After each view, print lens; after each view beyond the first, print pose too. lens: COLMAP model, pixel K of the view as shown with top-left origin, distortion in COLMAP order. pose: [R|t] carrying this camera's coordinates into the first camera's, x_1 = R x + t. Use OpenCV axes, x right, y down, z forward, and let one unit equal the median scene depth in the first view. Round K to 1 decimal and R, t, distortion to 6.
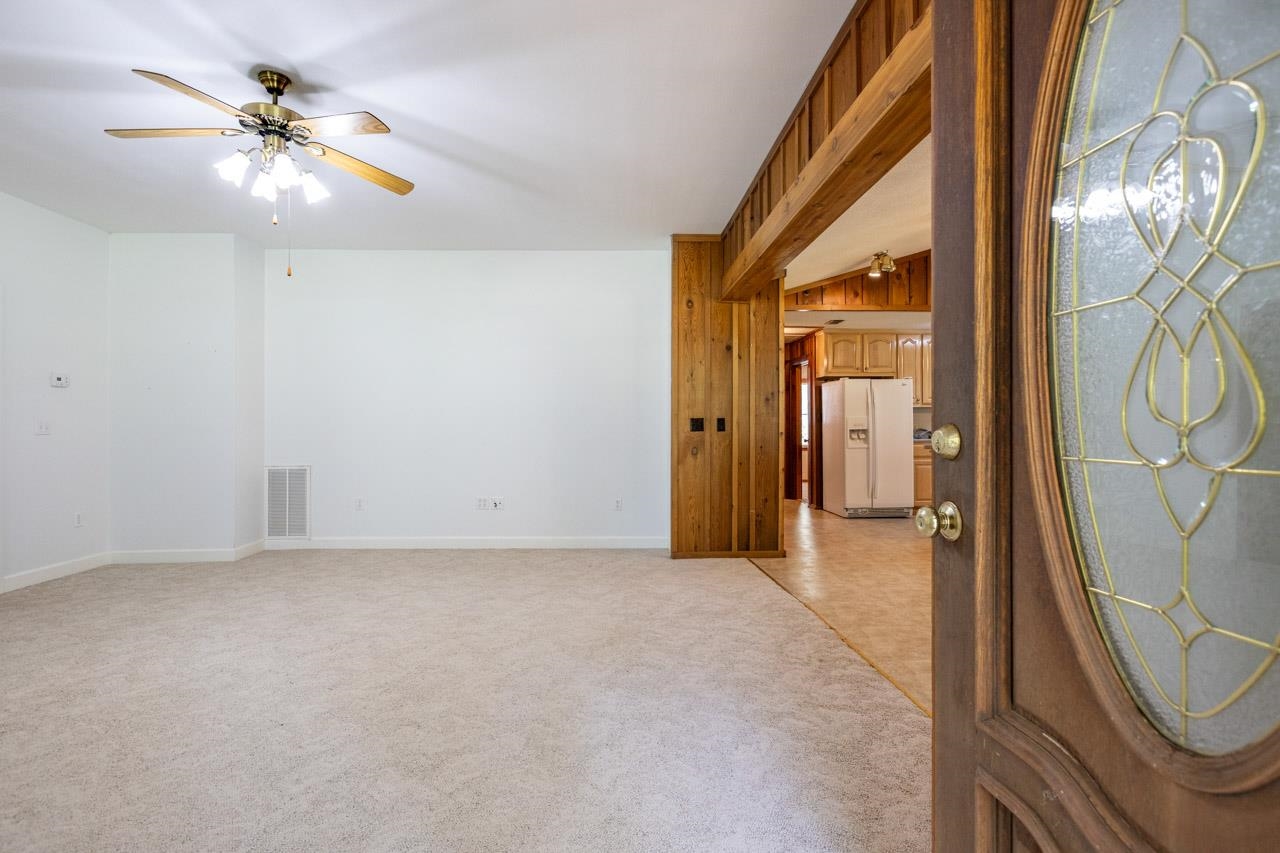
lens RADIAL K [[596.9, 0, 644.7], [0, 596.9, 428.5], [0, 0, 1]] dist [-0.003337, 0.001249]
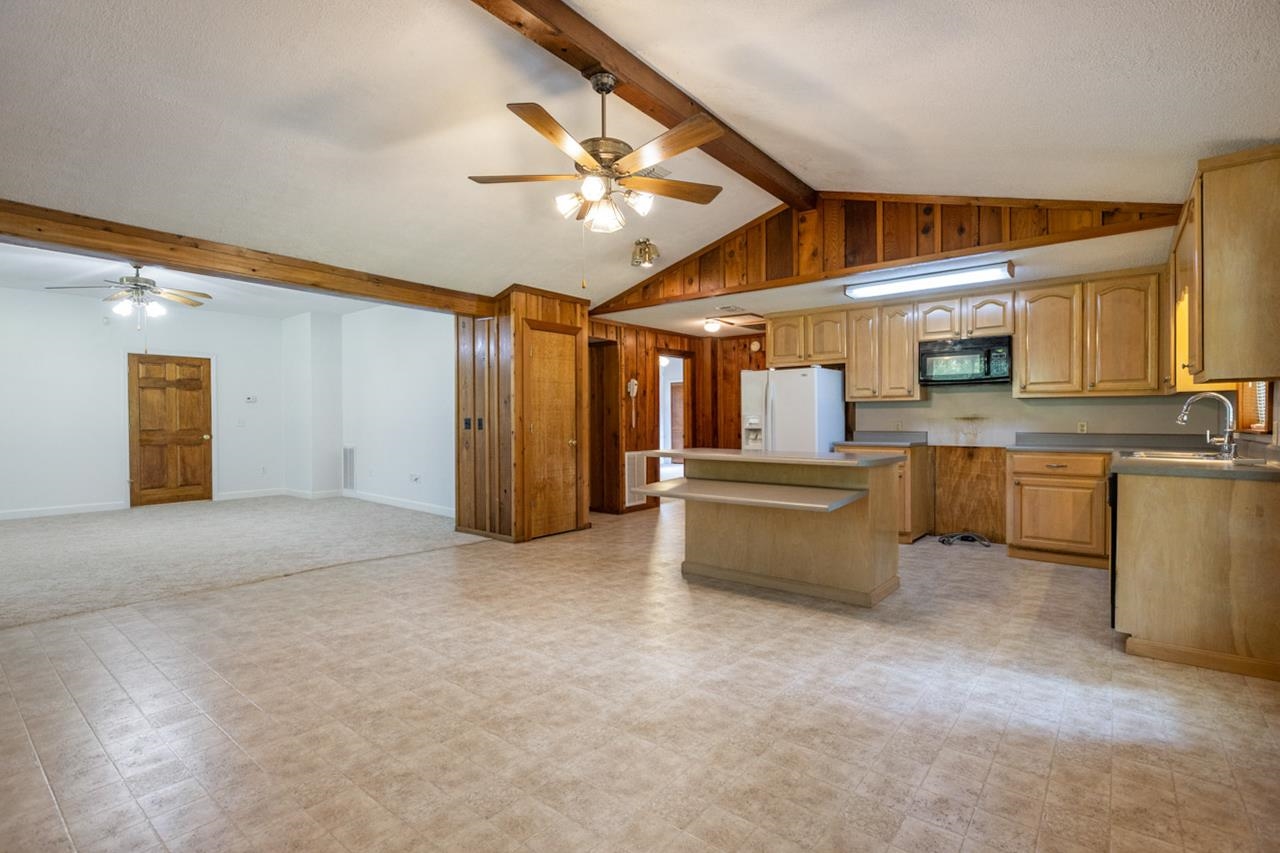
lens RADIAL K [[596.9, 0, 651.4], [0, 596.9, 427.4], [0, 0, 1]] dist [-0.003337, 0.001249]
pose [[0.739563, 0.011278, -0.672992, 0.832360], [-0.002491, 0.999899, 0.014019, -0.012098], [0.673082, -0.008692, 0.739516, 0.245935]]
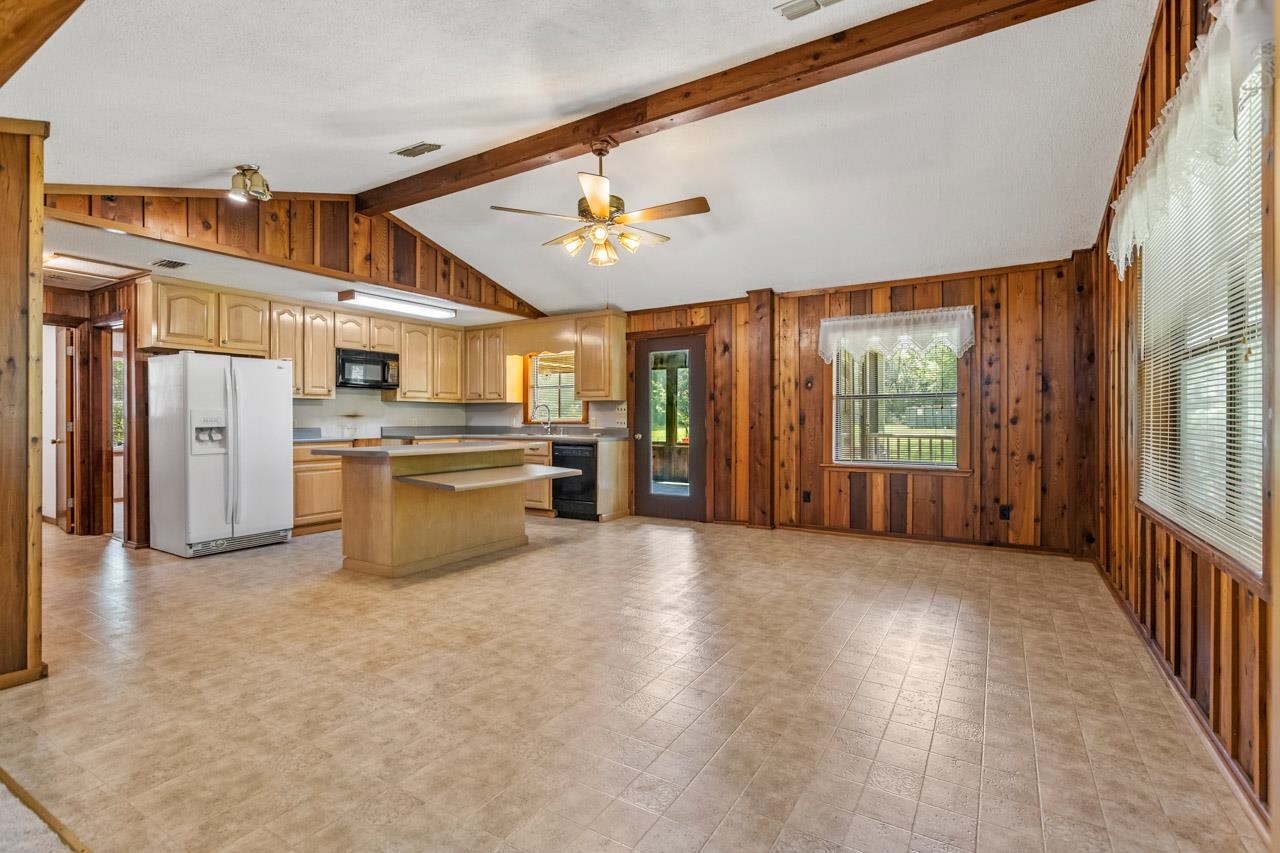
lens RADIAL K [[596.9, 0, 624.9], [0, 596.9, 419.6], [0, 0, 1]] dist [-0.003337, 0.001249]
pose [[0.586060, 0.002211, 0.810265, 0.079088], [-0.000517, 0.999997, -0.002355, -0.005997], [-0.810268, 0.000961, 0.586059, 0.204810]]
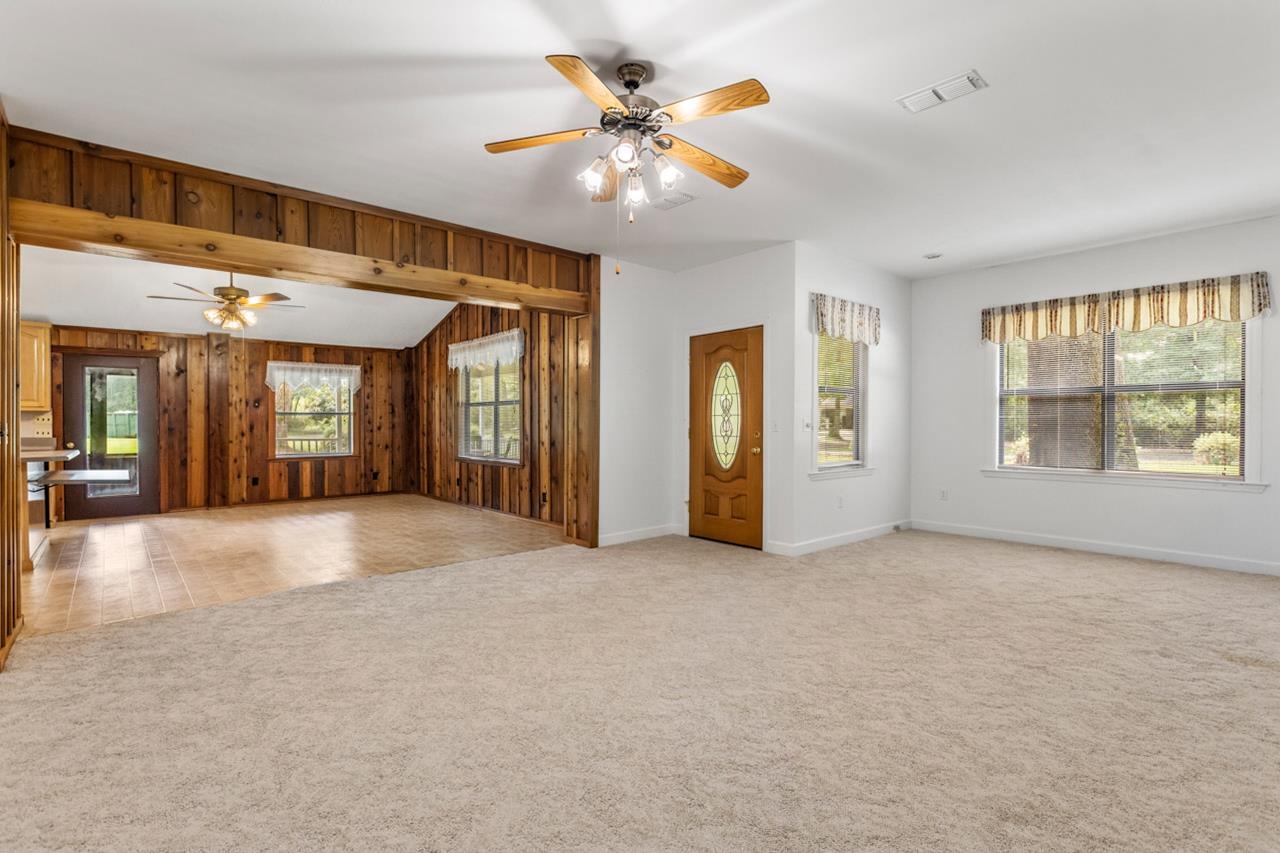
lens RADIAL K [[596.9, 0, 639.5], [0, 596.9, 428.7], [0, 0, 1]] dist [-0.003337, 0.001249]
pose [[-0.600856, 0.001416, 0.799356, -0.529418], [0.007369, 0.999966, 0.003767, -0.005989], [-0.799324, 0.008154, -0.600845, 0.591444]]
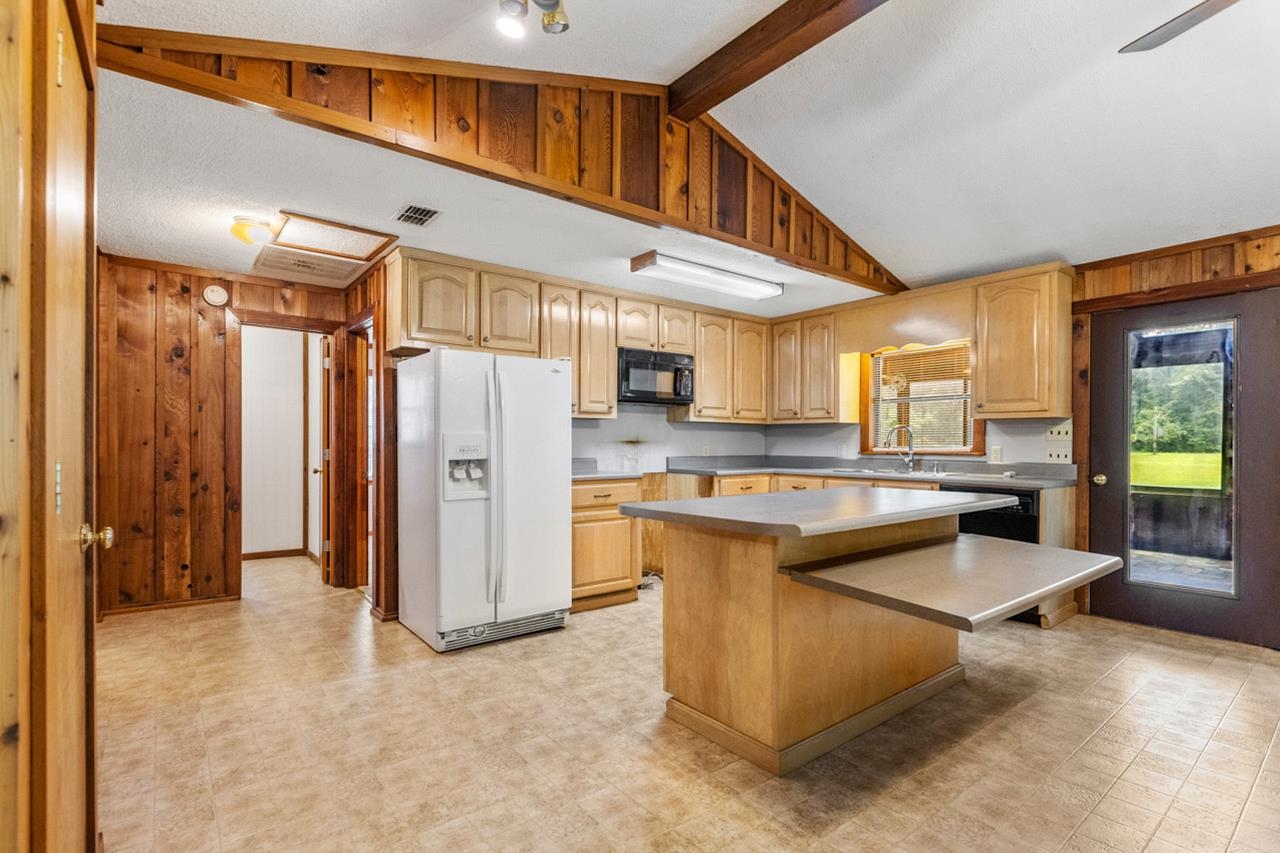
lens RADIAL K [[596.9, 0, 629.9], [0, 596.9, 444.4], [0, 0, 1]] dist [-0.003337, 0.001249]
pose [[0.829503, 0.005018, 0.558480, 0.201320], [-0.005929, 0.999982, -0.000178, -0.011026], [-0.558471, -0.003163, 0.829518, 0.540704]]
